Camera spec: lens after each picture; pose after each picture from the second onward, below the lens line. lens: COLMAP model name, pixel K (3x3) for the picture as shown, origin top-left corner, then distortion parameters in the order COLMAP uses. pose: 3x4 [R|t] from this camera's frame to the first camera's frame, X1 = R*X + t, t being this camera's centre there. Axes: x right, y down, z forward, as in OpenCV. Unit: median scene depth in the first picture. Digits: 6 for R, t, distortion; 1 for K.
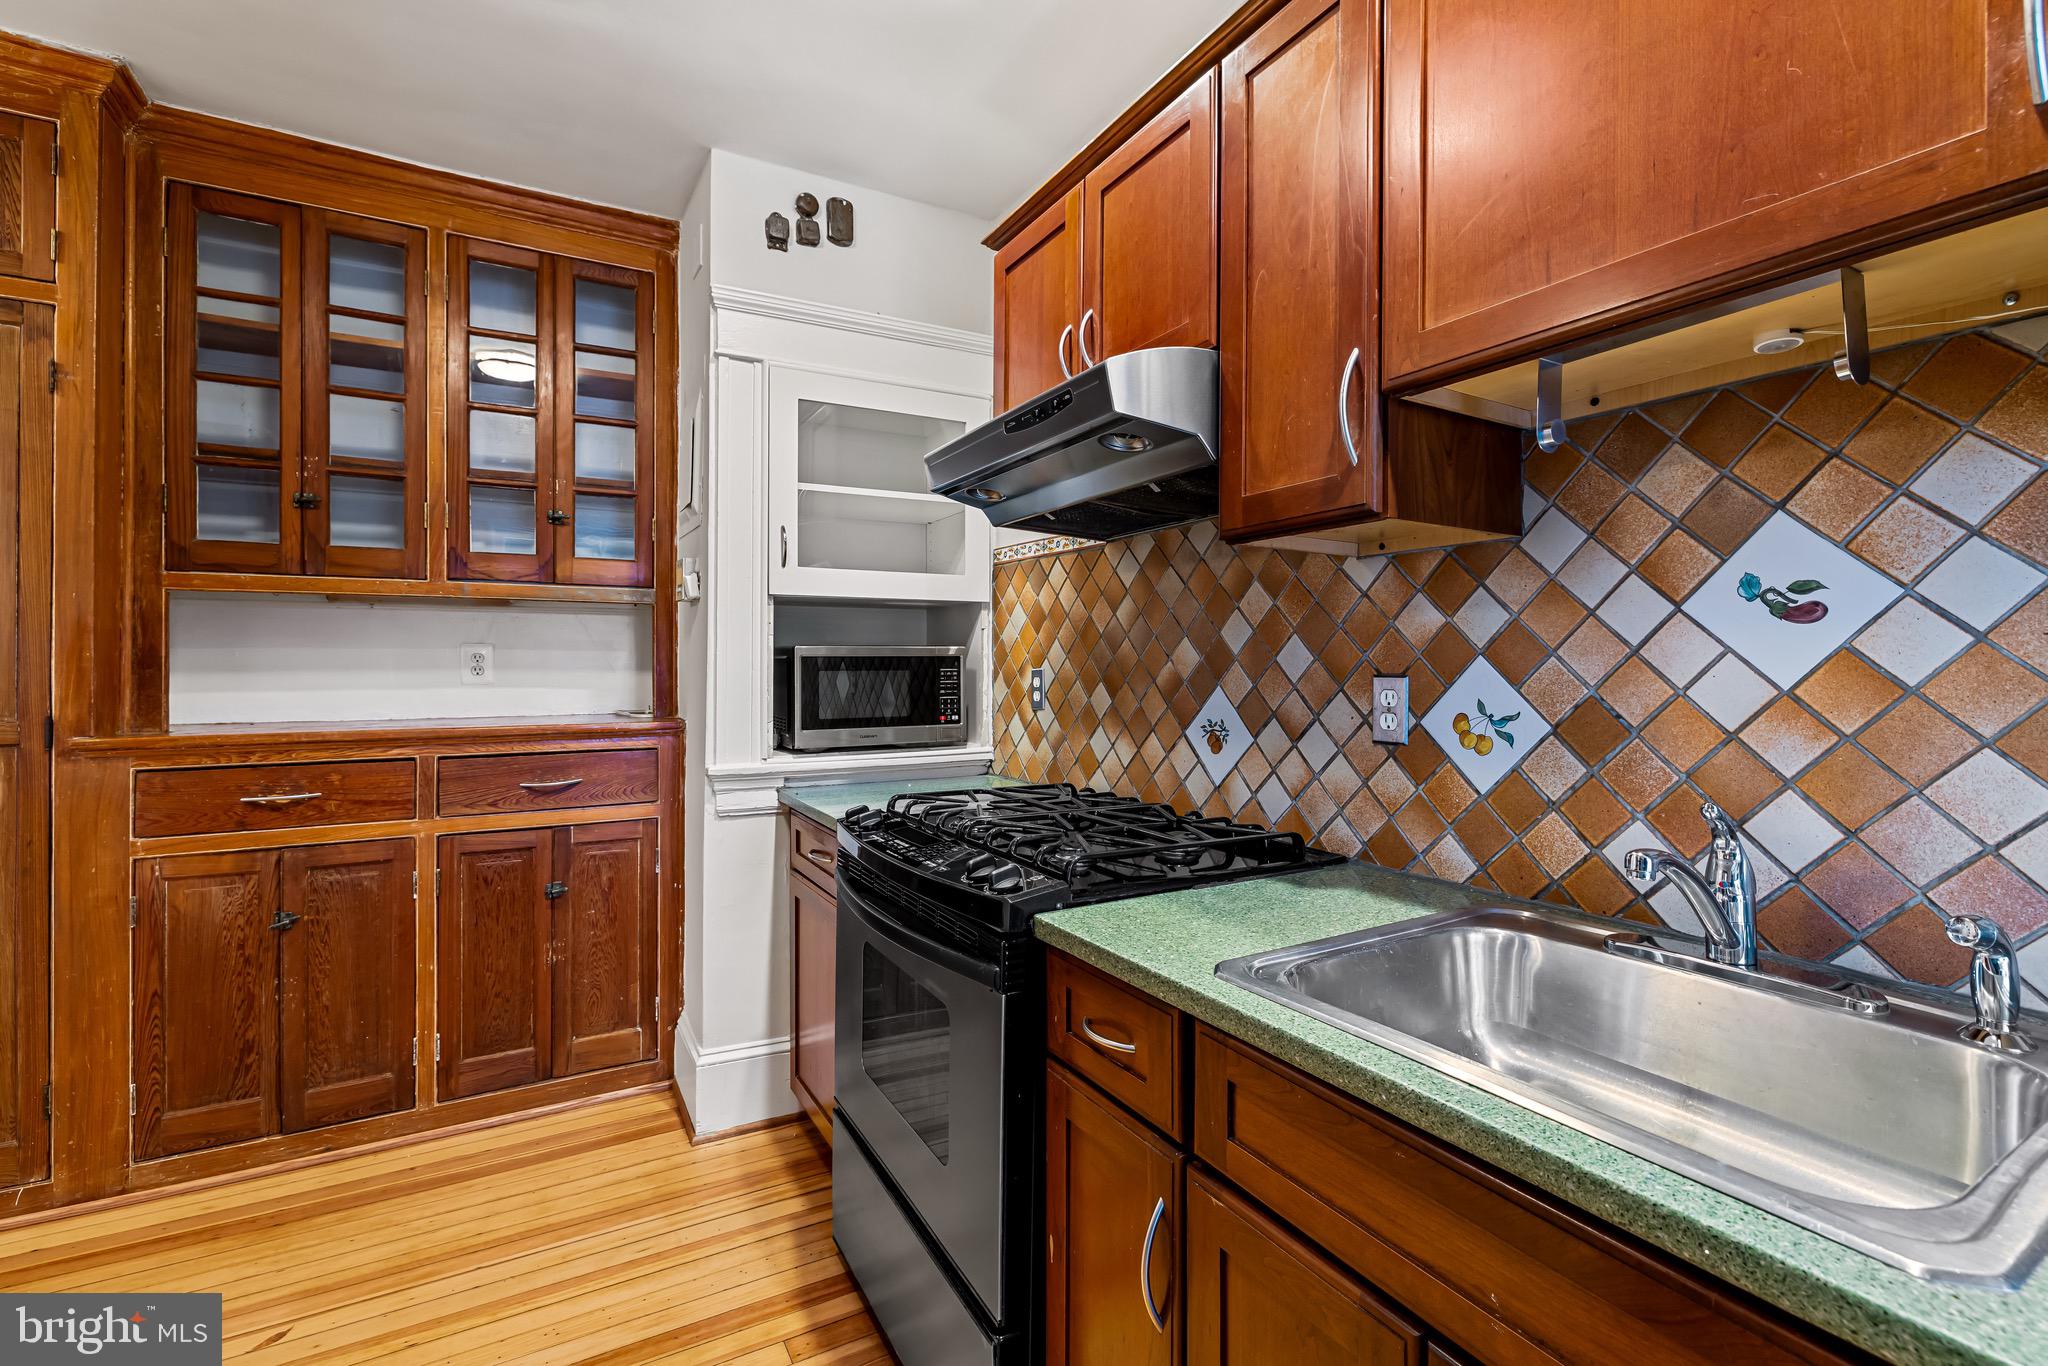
lens RADIAL K [[901.2, 0, 1017.7], [0, 901.2, 669.5], [0, 0, 1]] dist [0.000991, 0.000468]
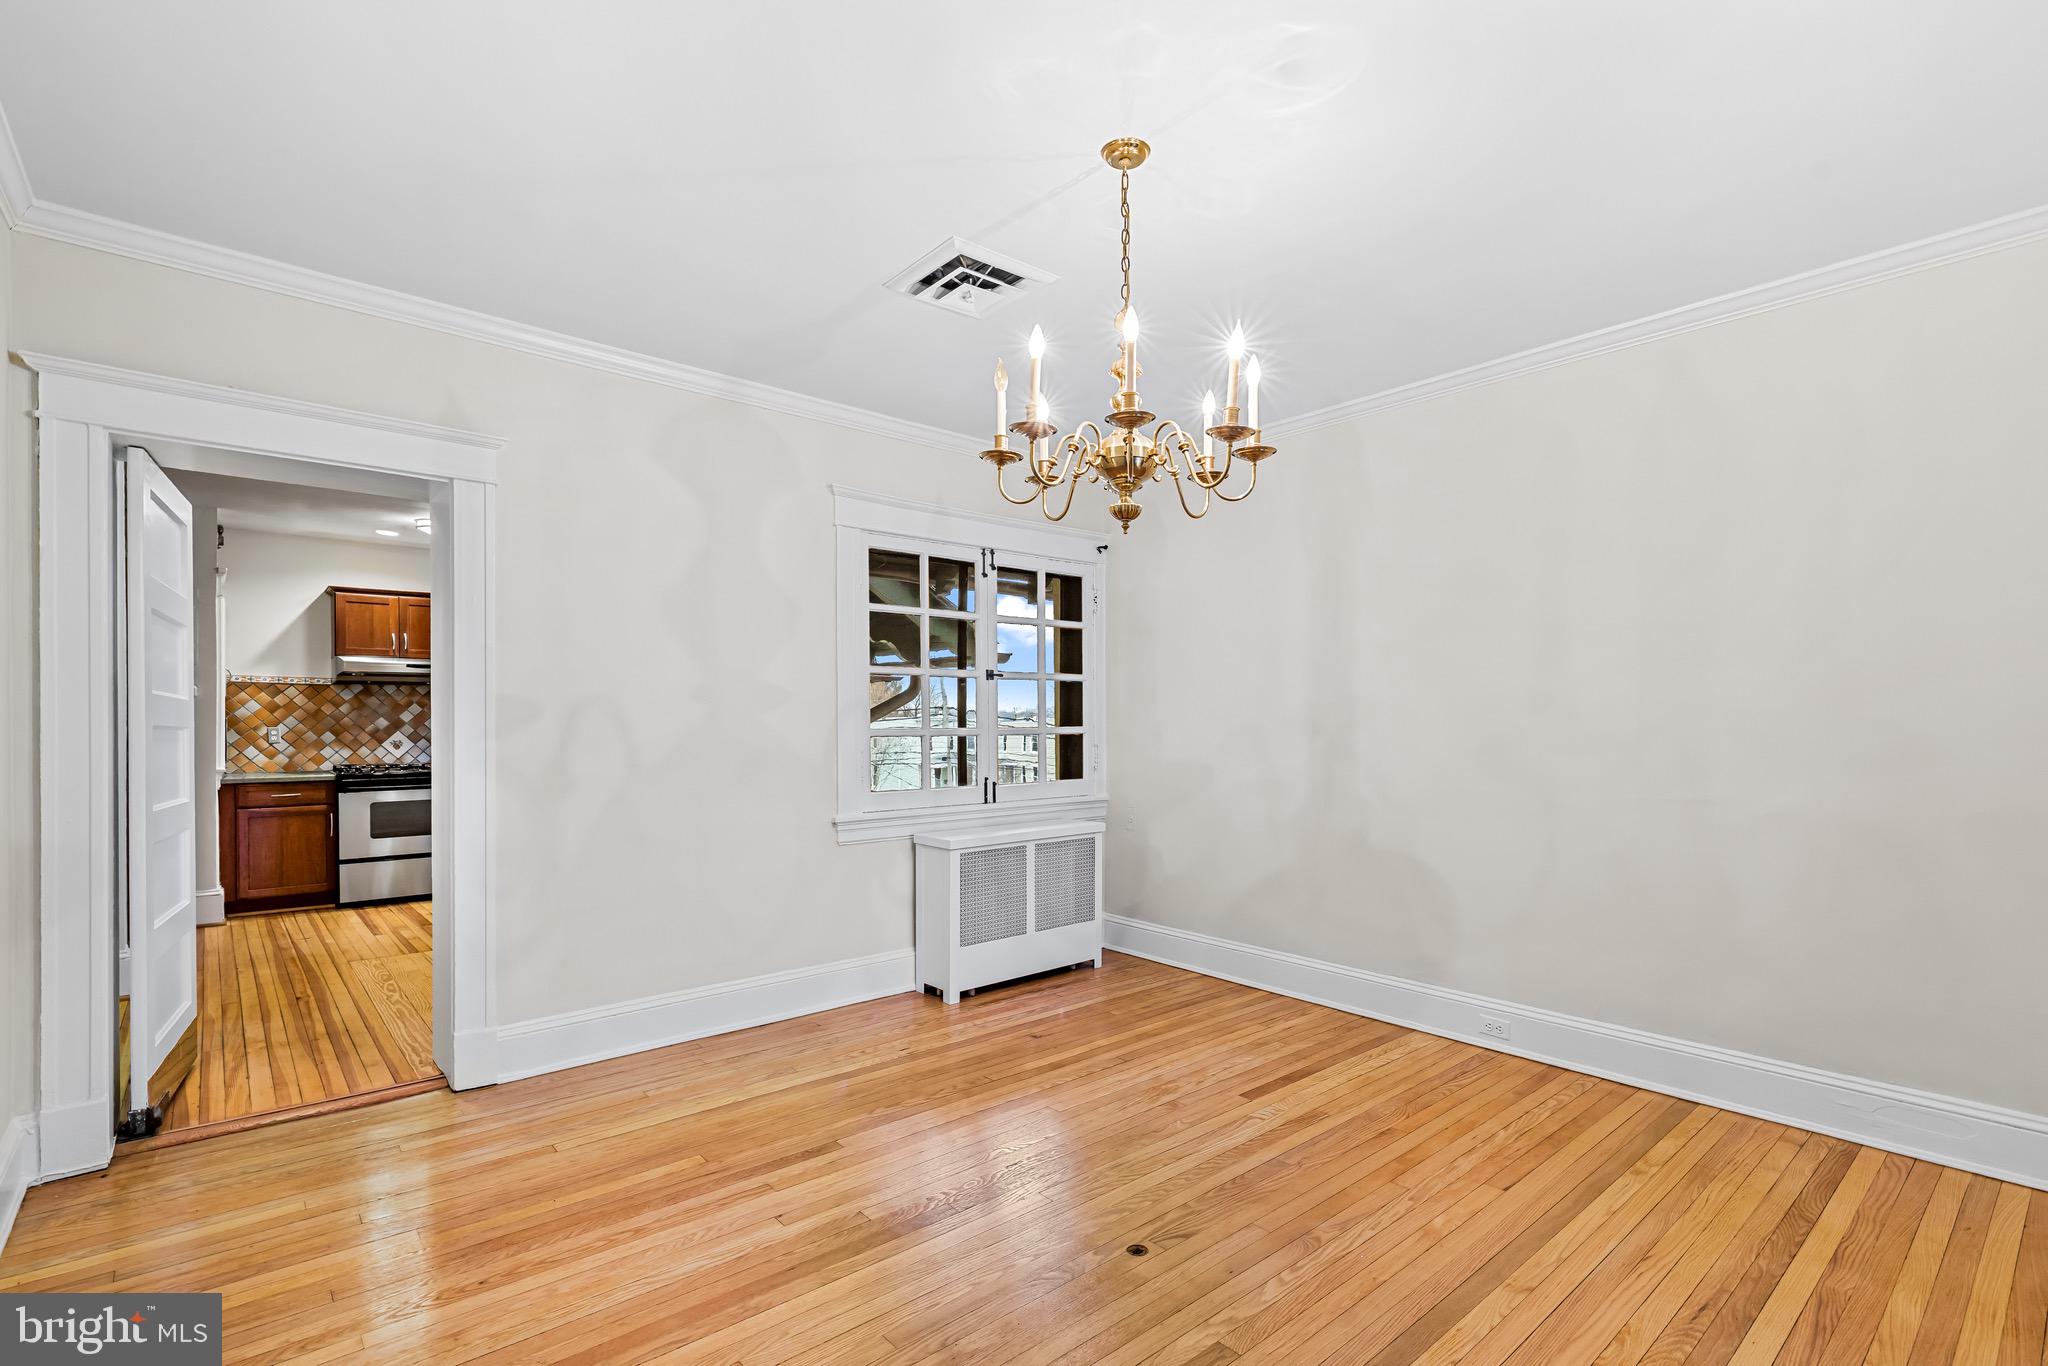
lens RADIAL K [[944.4, 0, 1047.9], [0, 944.4, 717.6], [0, 0, 1]] dist [-0.002904, -0.000430]
pose [[-0.209996, 0.005299, 0.977688, -3.459226], [0.009196, 0.999952, -0.003445, 0.001354], [-0.977659, 0.008267, -0.210035, -0.659697]]
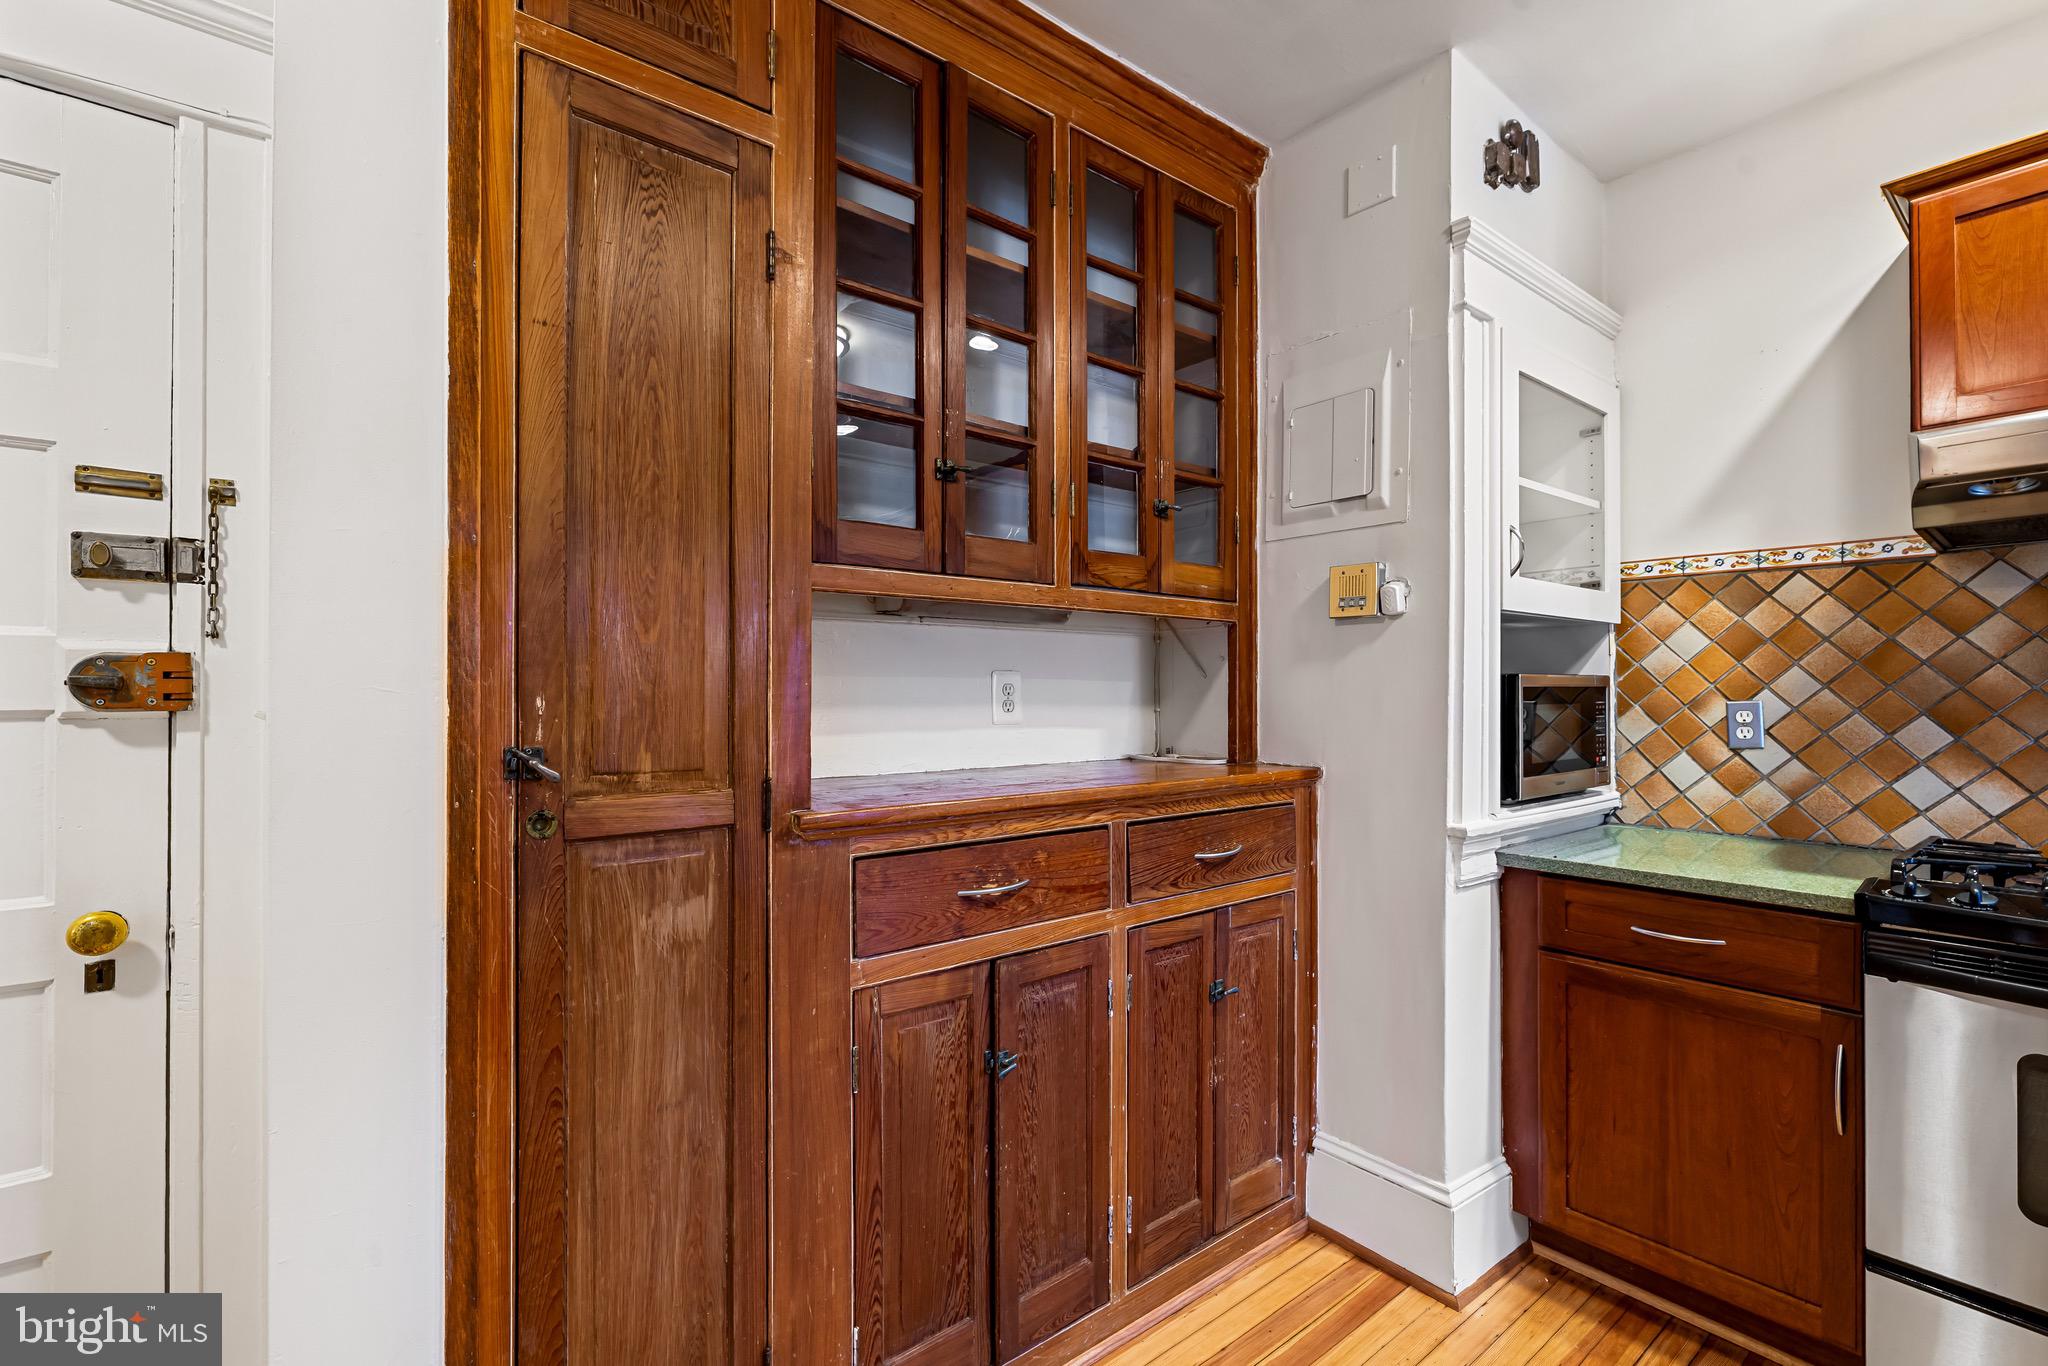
lens RADIAL K [[903.4, 0, 1027.7], [0, 903.4, 699.3], [0, 0, 1]] dist [-0.002423, -0.000195]
pose [[0.986693, -0.002900, 0.162569, -0.899972], [0.003460, 0.999989, -0.003161, -0.002531], [-0.162558, 0.003681, 0.986692, 0.298975]]
